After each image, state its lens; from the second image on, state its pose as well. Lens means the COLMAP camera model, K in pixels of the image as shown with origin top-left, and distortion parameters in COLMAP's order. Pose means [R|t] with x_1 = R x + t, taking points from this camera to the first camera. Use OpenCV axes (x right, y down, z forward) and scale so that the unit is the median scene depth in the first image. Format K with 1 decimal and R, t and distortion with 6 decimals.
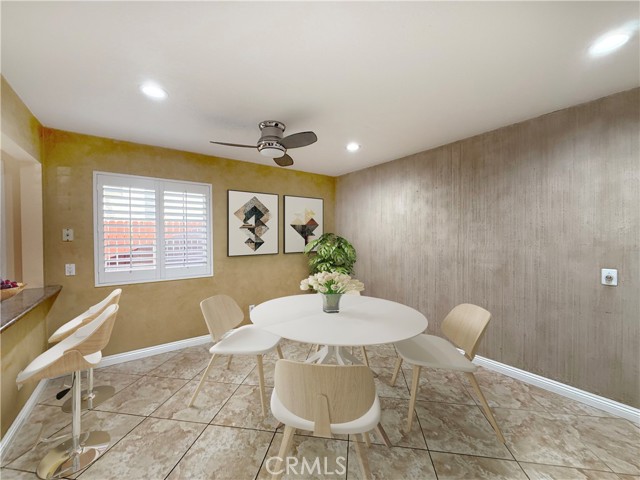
lens RADIAL K [[250.6, 0, 333.2], [0, 250.6, 246.2], [0, 0, 1]] dist [0.000208, 0.001108]
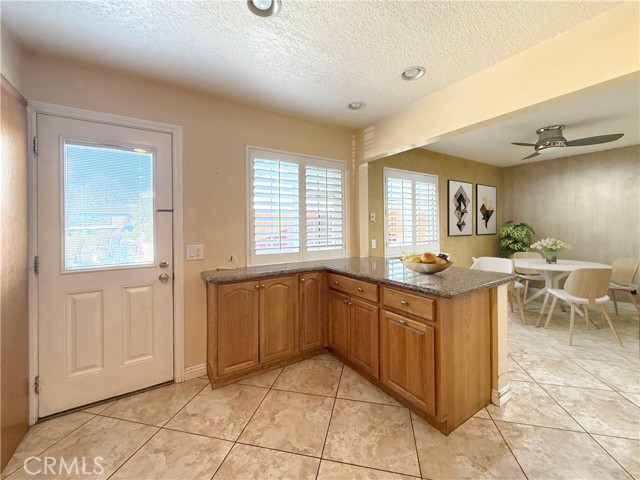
lens RADIAL K [[250.6, 0, 331.7], [0, 250.6, 231.3], [0, 0, 1]] dist [0.000208, 0.001108]
pose [[0.998357, -0.001834, -0.057265, -0.914644], [0.001148, 0.999927, -0.012002, 0.032589], [0.057283, 0.011916, 0.998287, -0.220397]]
